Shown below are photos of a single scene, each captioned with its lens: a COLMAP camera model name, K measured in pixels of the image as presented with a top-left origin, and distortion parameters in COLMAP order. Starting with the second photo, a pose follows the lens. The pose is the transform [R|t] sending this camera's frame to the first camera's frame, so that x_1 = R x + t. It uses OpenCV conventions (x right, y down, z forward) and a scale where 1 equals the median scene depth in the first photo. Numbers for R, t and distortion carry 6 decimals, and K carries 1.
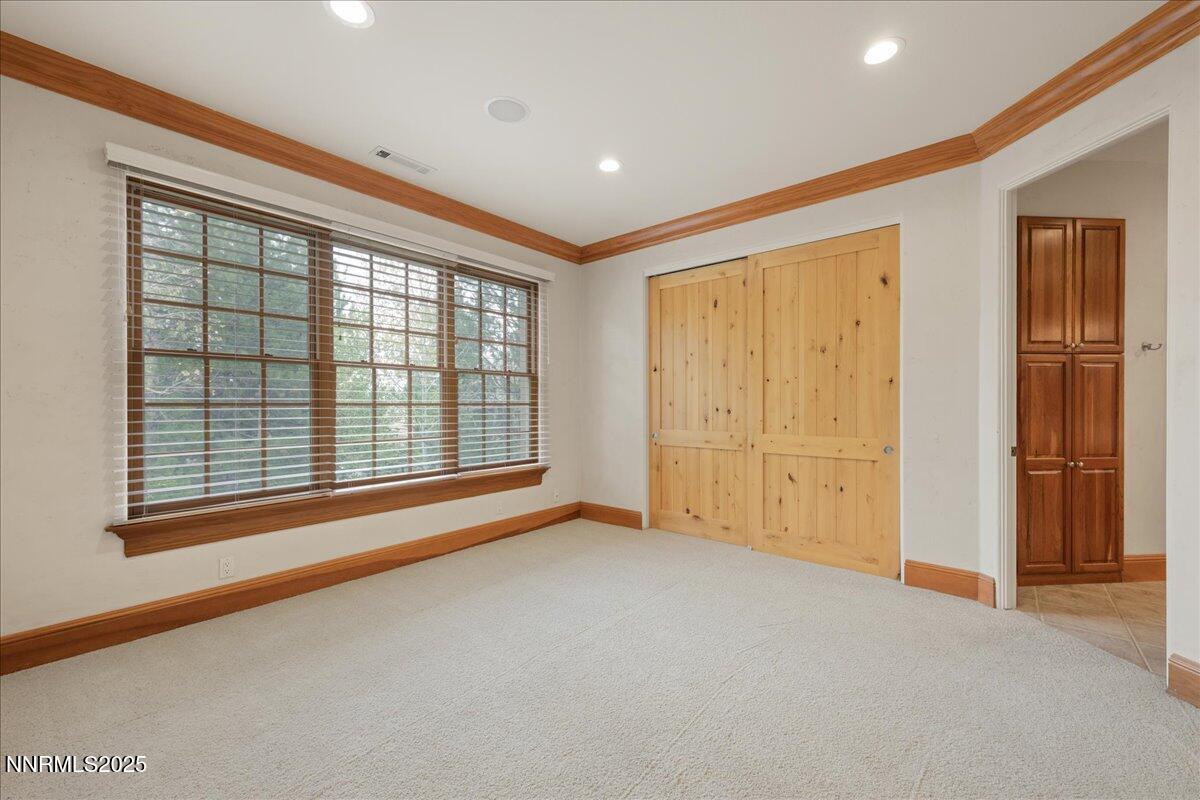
lens RADIAL K [[478.3, 0, 604.5], [0, 478.3, 401.4], [0, 0, 1]] dist [-0.007291, -0.000032]
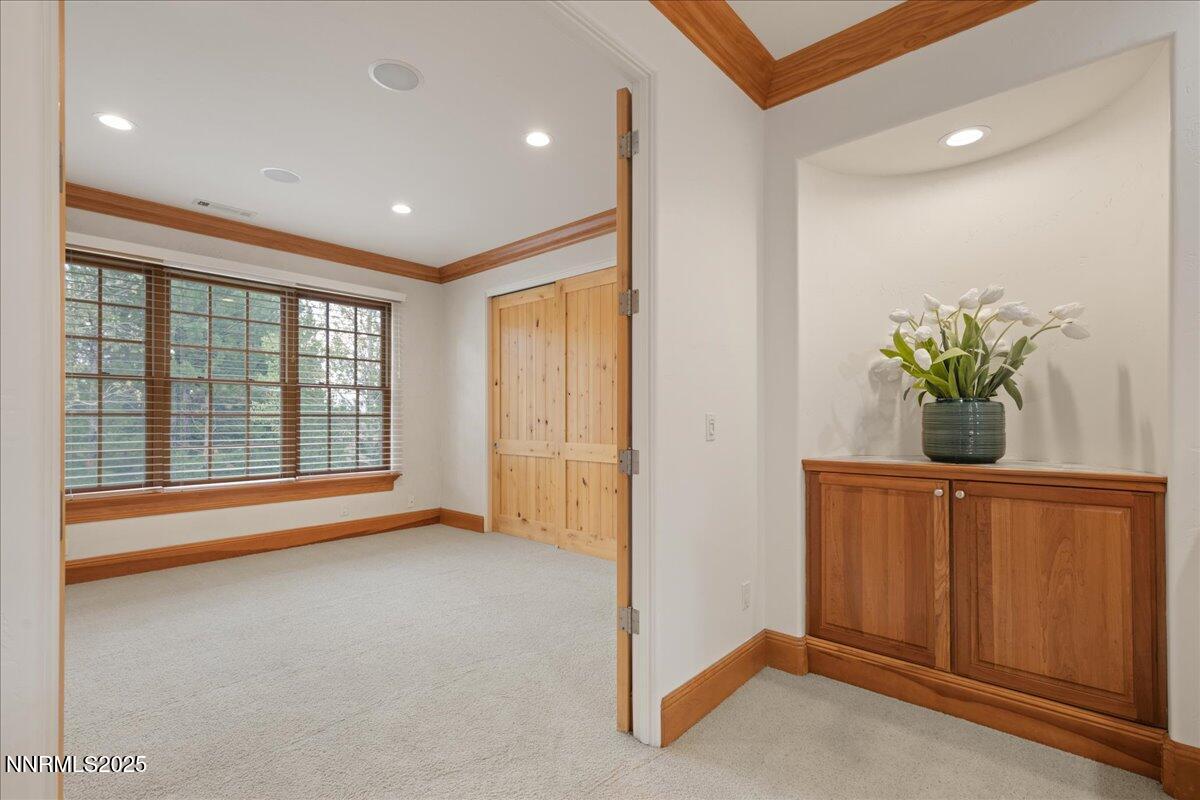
lens RADIAL K [[553.3, 0, 600.4], [0, 553.3, 408.8], [0, 0, 1]] dist [0.014983, 0.001063]
pose [[0.998826, 0.000889, -0.048424, 0.436520], [-0.001421, 0.999939, -0.010954, 0.004048], [0.048411, 0.011010, 0.998767, -0.252074]]
